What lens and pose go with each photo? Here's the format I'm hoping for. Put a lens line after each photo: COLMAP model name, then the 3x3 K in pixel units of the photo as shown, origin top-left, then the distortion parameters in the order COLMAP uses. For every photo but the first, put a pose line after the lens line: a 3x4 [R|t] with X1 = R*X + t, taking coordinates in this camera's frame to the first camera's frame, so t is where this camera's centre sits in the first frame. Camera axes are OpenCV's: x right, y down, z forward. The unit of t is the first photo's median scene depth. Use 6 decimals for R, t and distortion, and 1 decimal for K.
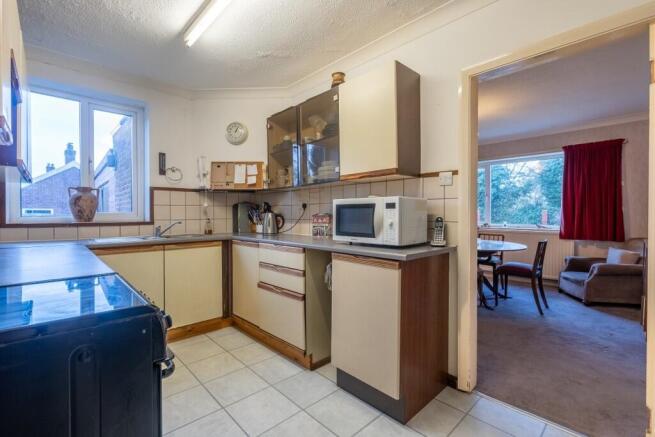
lens RADIAL K [[295.1, 0, 327.5], [0, 295.1, 218.5], [0, 0, 1]] dist [-0.000707, 0.000031]
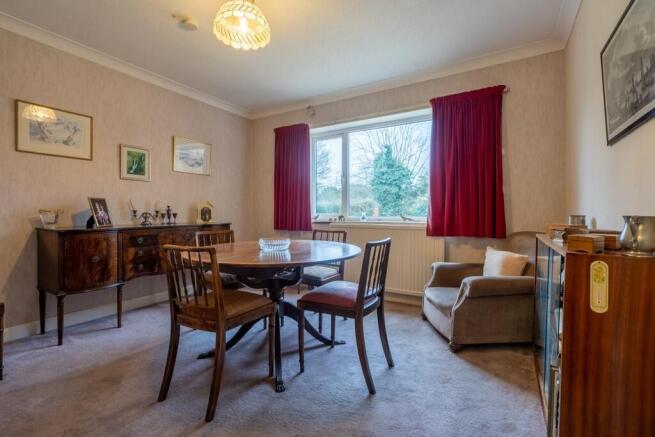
lens RADIAL K [[301.7, 0, 327.5], [0, 301.7, 218.5], [0, 0, 1]] dist [-0.000569, -0.000252]
pose [[0.963450, -0.002999, 0.267871, 0.159904], [0.003158, 0.999995, -0.000162, 0.011972], [-0.267869, 0.001002, 0.963455, 0.165378]]
